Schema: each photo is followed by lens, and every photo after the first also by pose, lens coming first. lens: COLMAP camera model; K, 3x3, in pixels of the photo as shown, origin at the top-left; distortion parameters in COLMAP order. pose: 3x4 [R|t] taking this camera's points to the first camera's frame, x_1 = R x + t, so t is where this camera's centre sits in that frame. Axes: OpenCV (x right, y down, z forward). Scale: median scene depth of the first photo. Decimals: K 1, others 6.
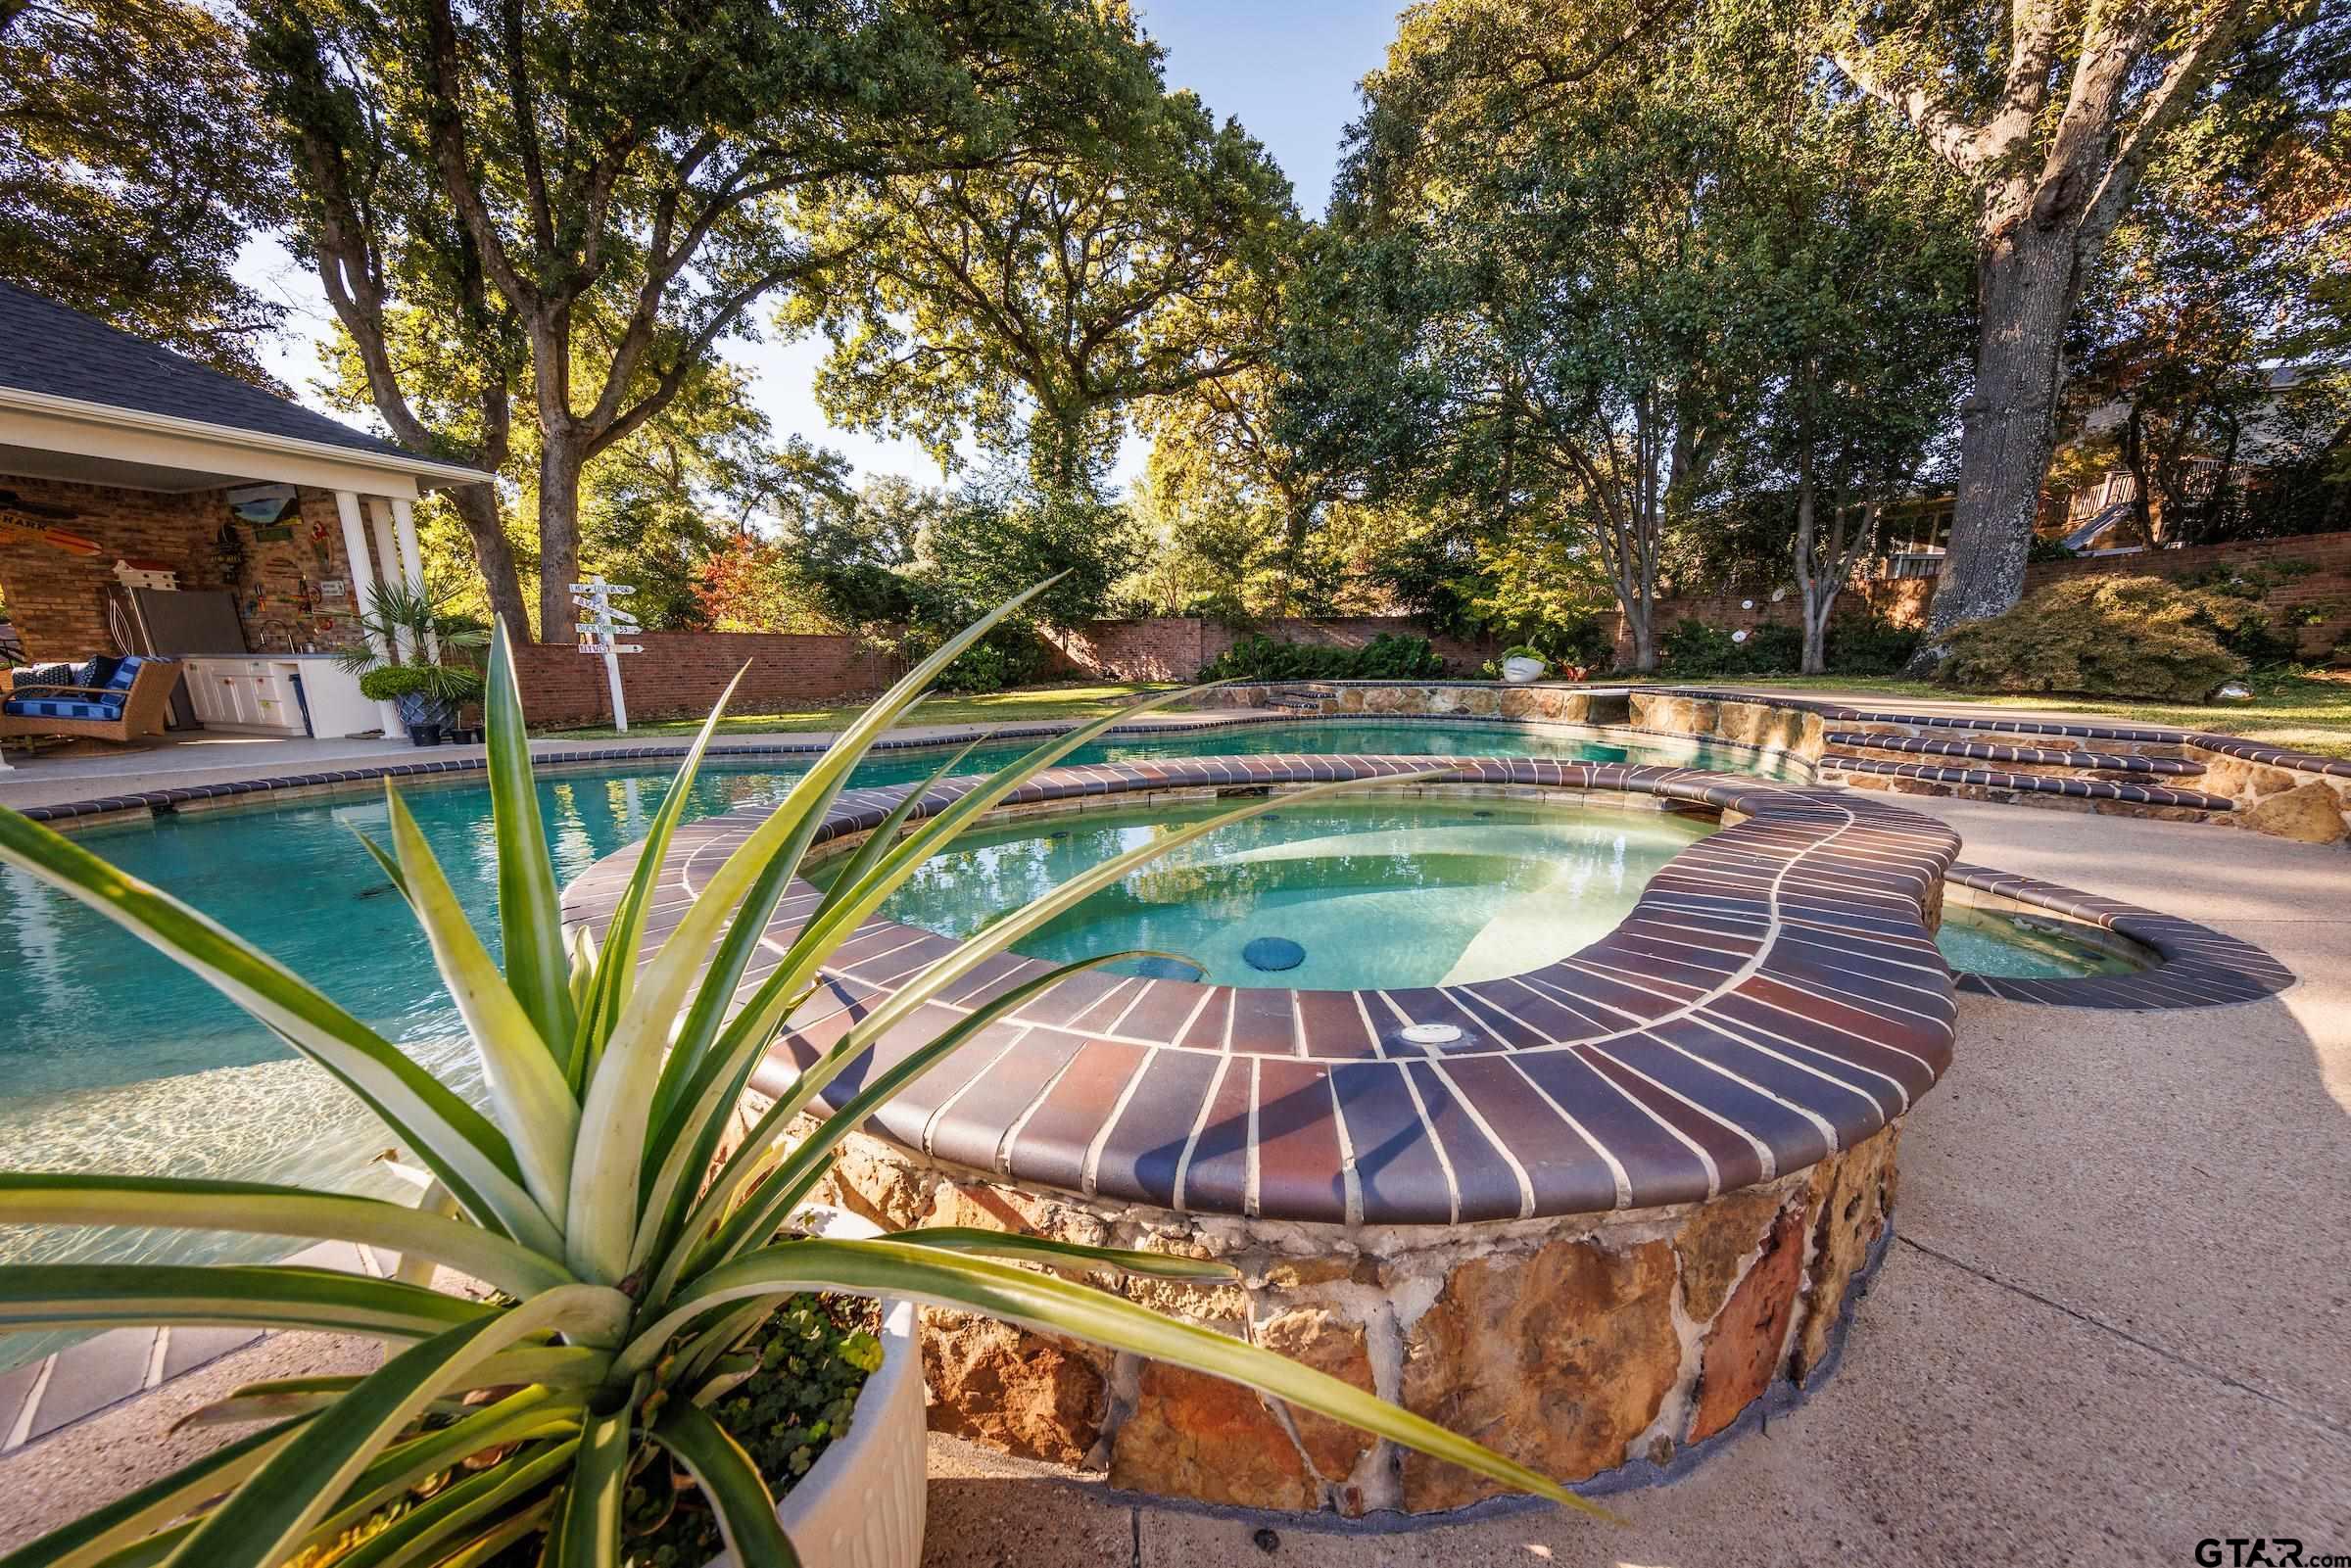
lens RADIAL K [[732.7, 0, 1175.5], [0, 732.7, 784.0], [0, 0, 1]] dist [0.000826, 0.000360]
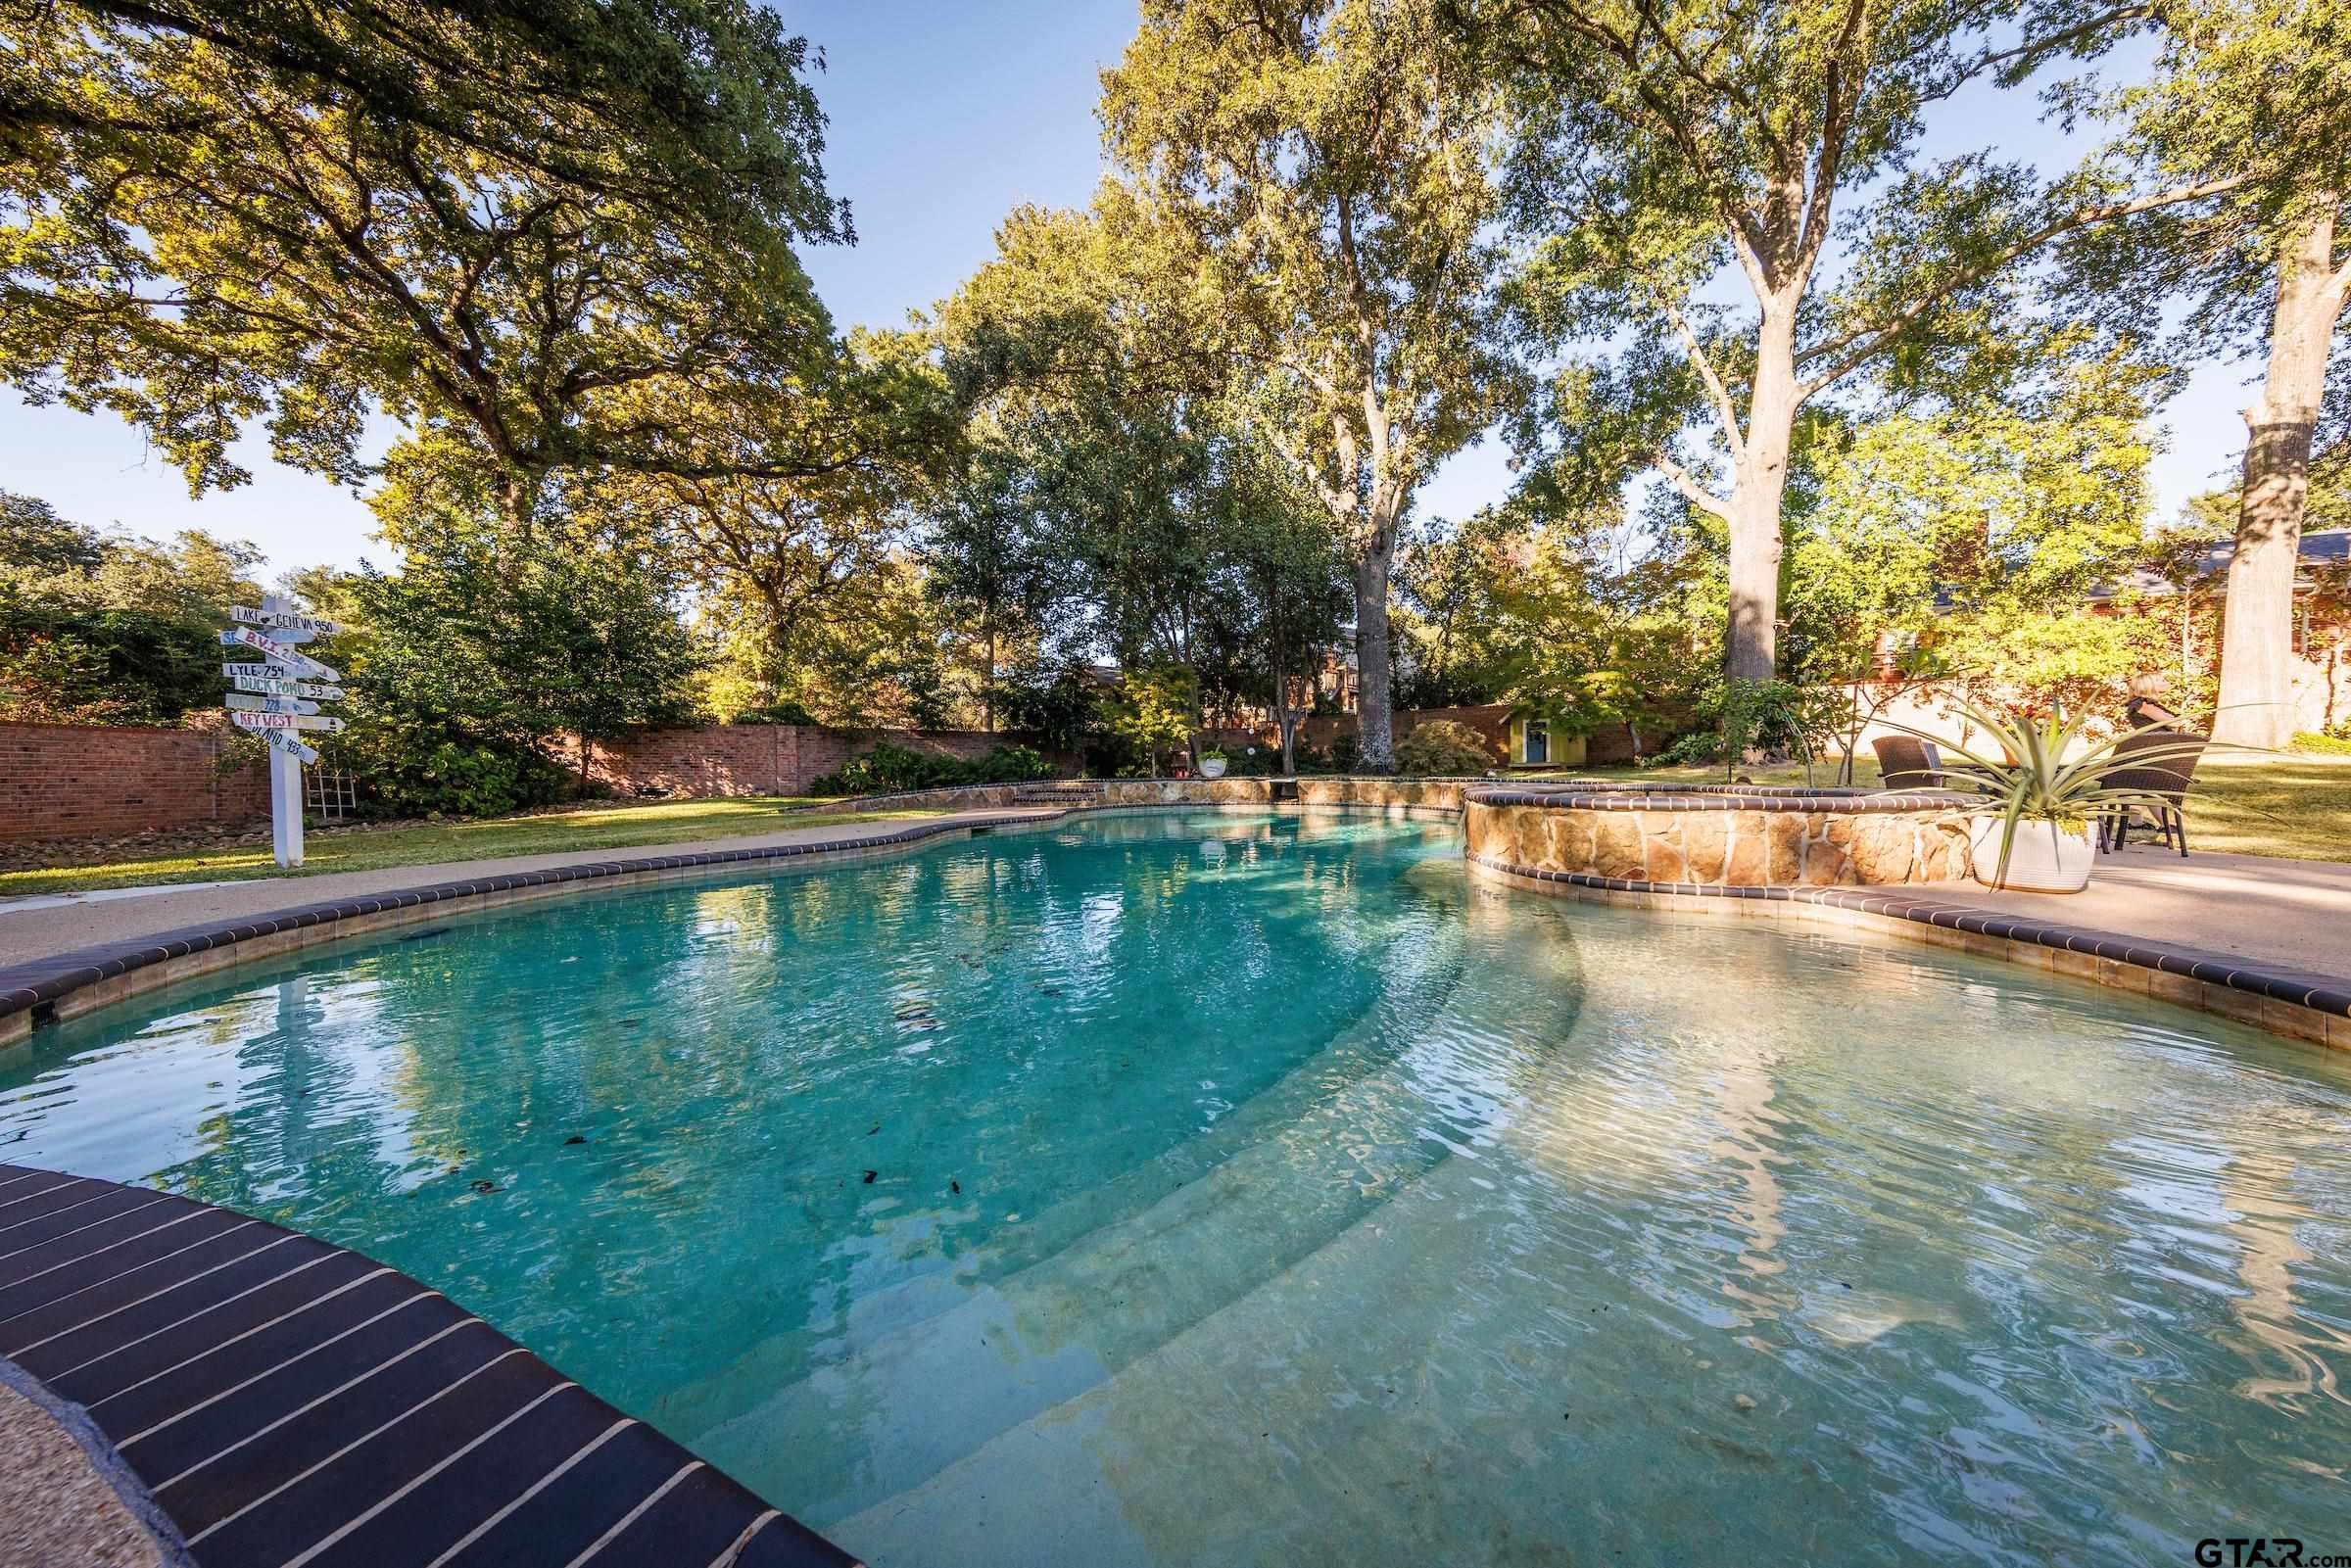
lens RADIAL K [[732.7, 0, 1175.5], [0, 732.7, 784.0], [0, 0, 1]] dist [0.000826, 0.000360]
pose [[0.701788, -0.015021, 0.712227, -0.256858], [0.131525, 0.985322, -0.108816, 0.007410], [-0.700139, 0.170042, 0.693463, 0.036325]]
